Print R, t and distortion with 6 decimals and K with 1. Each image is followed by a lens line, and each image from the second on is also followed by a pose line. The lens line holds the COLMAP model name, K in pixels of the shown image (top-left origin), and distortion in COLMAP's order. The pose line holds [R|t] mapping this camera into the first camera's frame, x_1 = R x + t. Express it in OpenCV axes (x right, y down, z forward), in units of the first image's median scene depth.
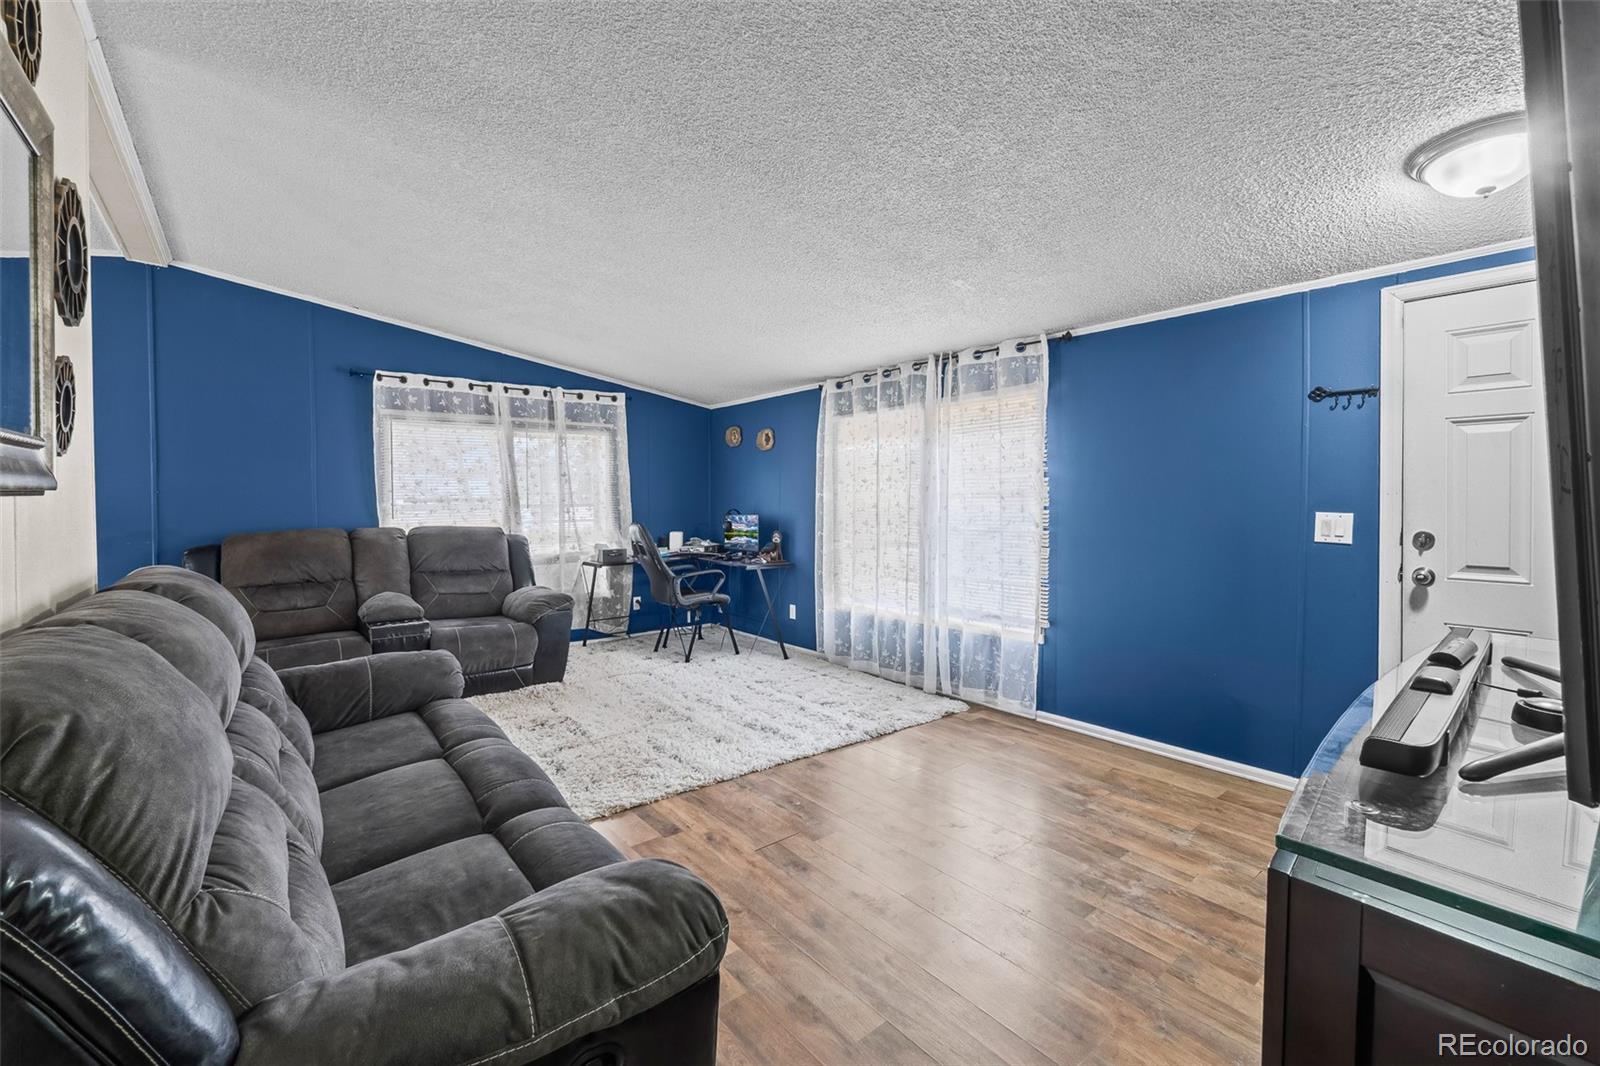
lens RADIAL K [[714.2, 0, 800.1], [0, 714.2, 488.6], [0, 0, 1]] dist [-0.000867, -0.000001]
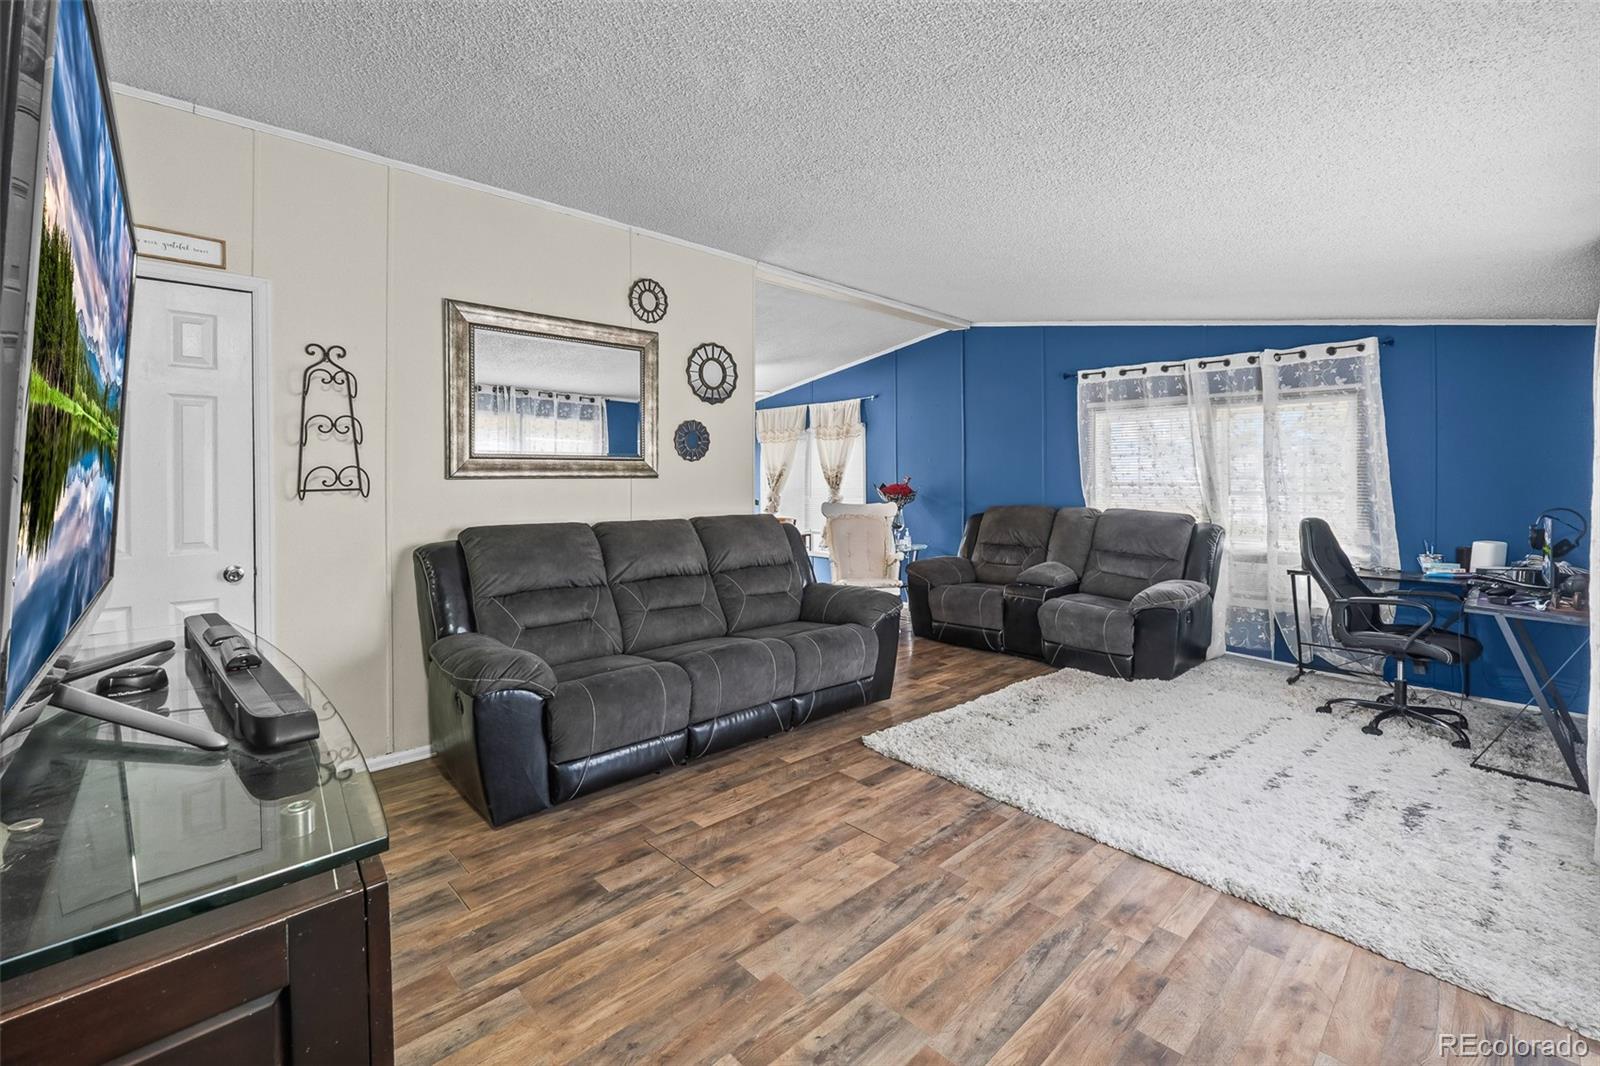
lens RADIAL K [[714.2, 0, 800.1], [0, 714.2, 488.6], [0, 0, 1]] dist [-0.000867, -0.000001]
pose [[0.044373, 0.021322, -0.998787, 0.492396], [0.006475, 0.999745, 0.021630, -0.003051], [0.998994, -0.007427, 0.044223, 0.452152]]
